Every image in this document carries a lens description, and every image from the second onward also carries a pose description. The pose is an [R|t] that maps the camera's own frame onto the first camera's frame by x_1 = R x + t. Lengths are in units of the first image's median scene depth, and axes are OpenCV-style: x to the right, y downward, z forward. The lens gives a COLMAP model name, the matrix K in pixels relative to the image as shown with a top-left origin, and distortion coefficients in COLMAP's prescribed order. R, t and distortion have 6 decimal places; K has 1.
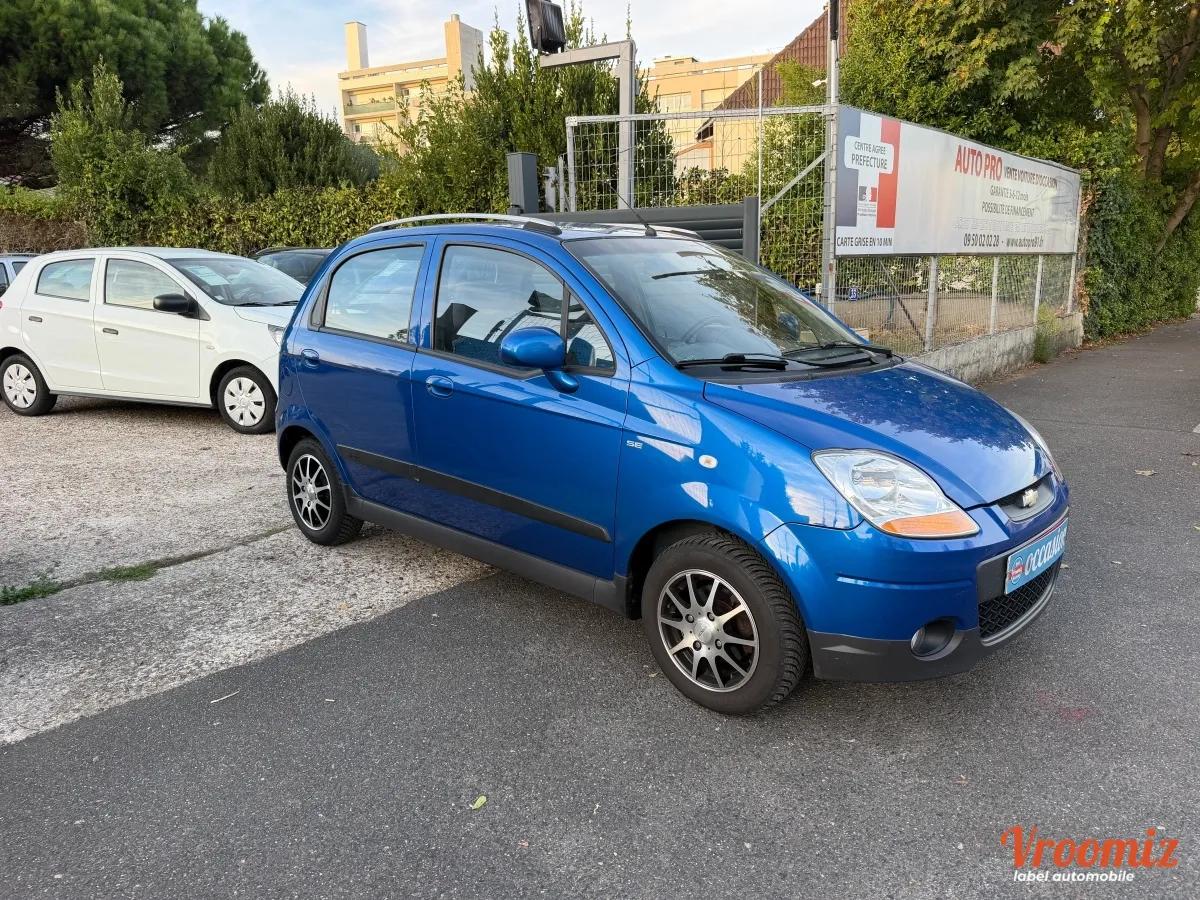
lens RADIAL K [[864.2, 0, 610.5], [0, 864.2, 454.0], [0, 0, 1]] dist [0.001579, -0.006462]
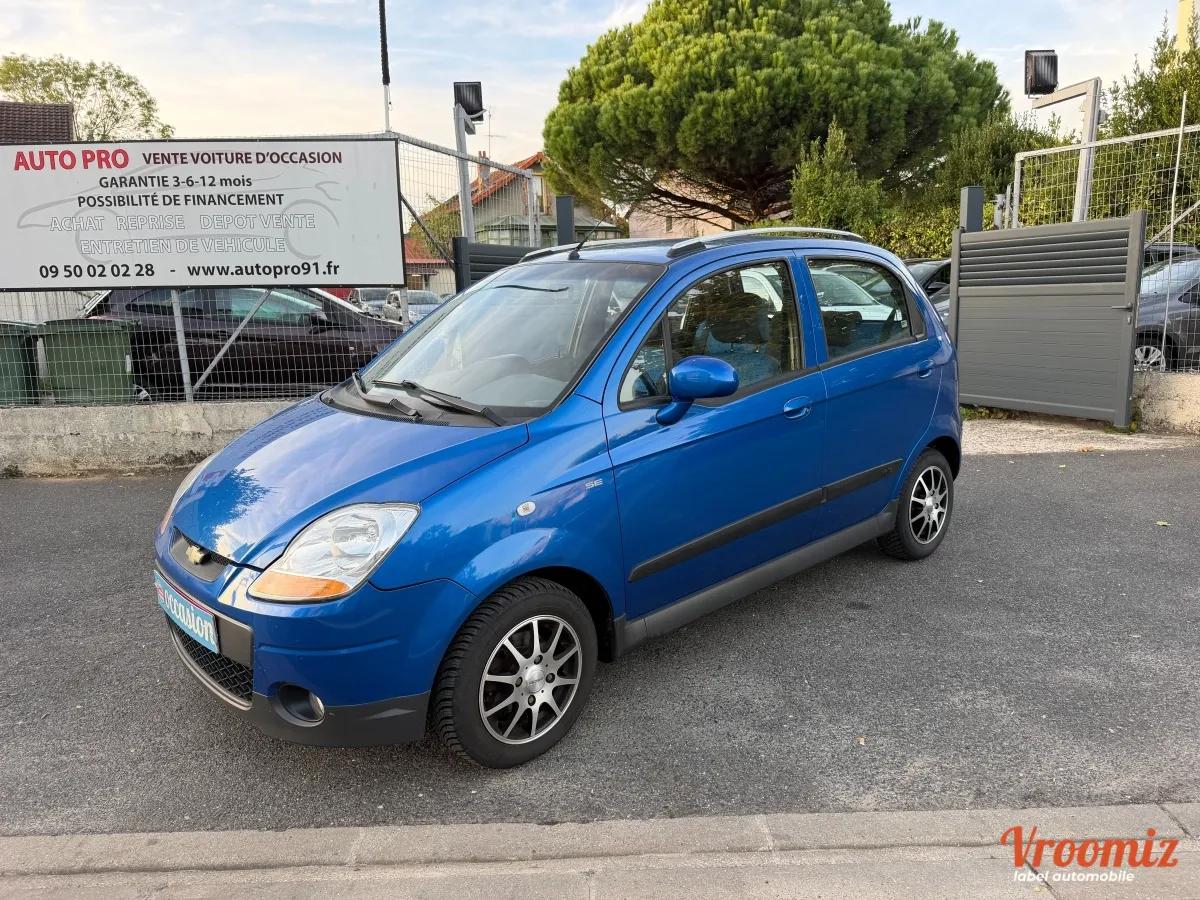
lens RADIAL K [[859.8, 0, 600.0], [0, 859.8, 450.0], [0, 0, 1]] dist [0.034133, -0.049594]
pose [[0.650557, 0.134444, -0.747463, 0.181669], [-0.142649, 0.988320, 0.053611, 0.017059], [0.745940, 0.071748, 0.662137, -0.080139]]
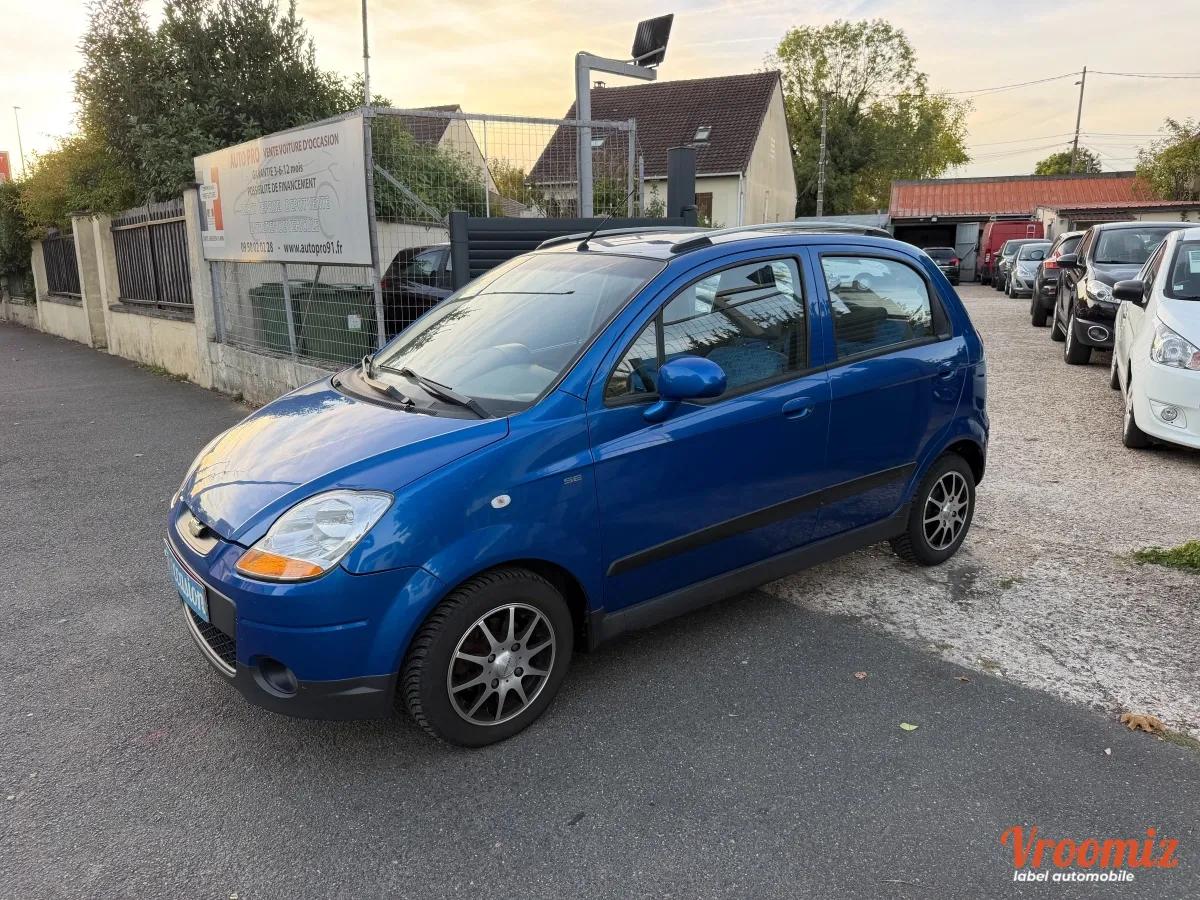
lens RADIAL K [[853.7, 0, 599.5], [0, 853.7, 443.9], [0, 0, 1]] dist [0.001735, -0.005287]
pose [[-0.159475, 0.233235, -0.959254, 0.185596], [-0.190167, 0.946234, 0.261684, -0.056694], [0.968713, 0.224150, -0.106547, 0.222366]]
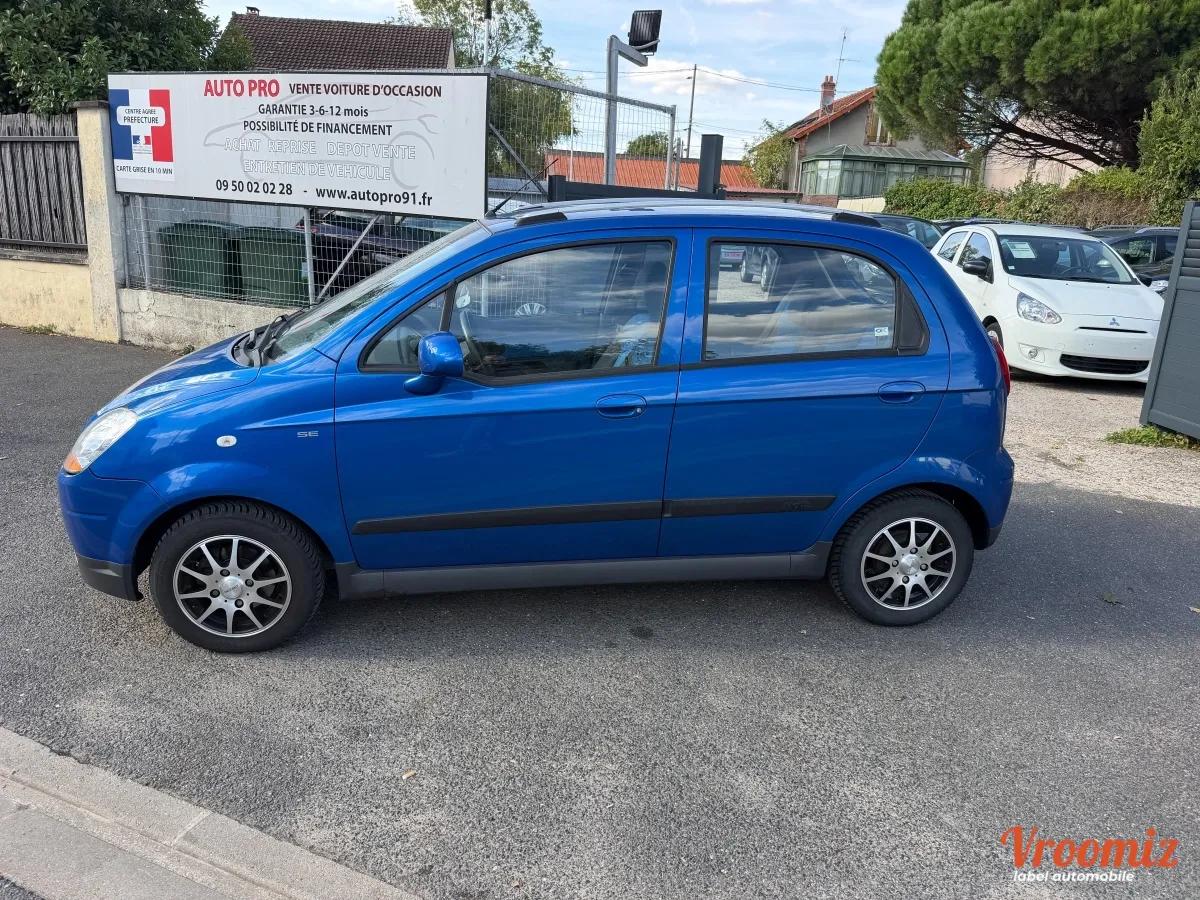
lens RADIAL K [[854.0, 0, 600.0], [0, 854.0, 445.2], [0, 0, 1]] dist [0.001999, -0.005335]
pose [[0.293488, 0.277993, -0.914650, 0.222788], [-0.253653, 0.945134, 0.205868, -0.015338], [0.921697, 0.171584, 0.347899, 0.022939]]
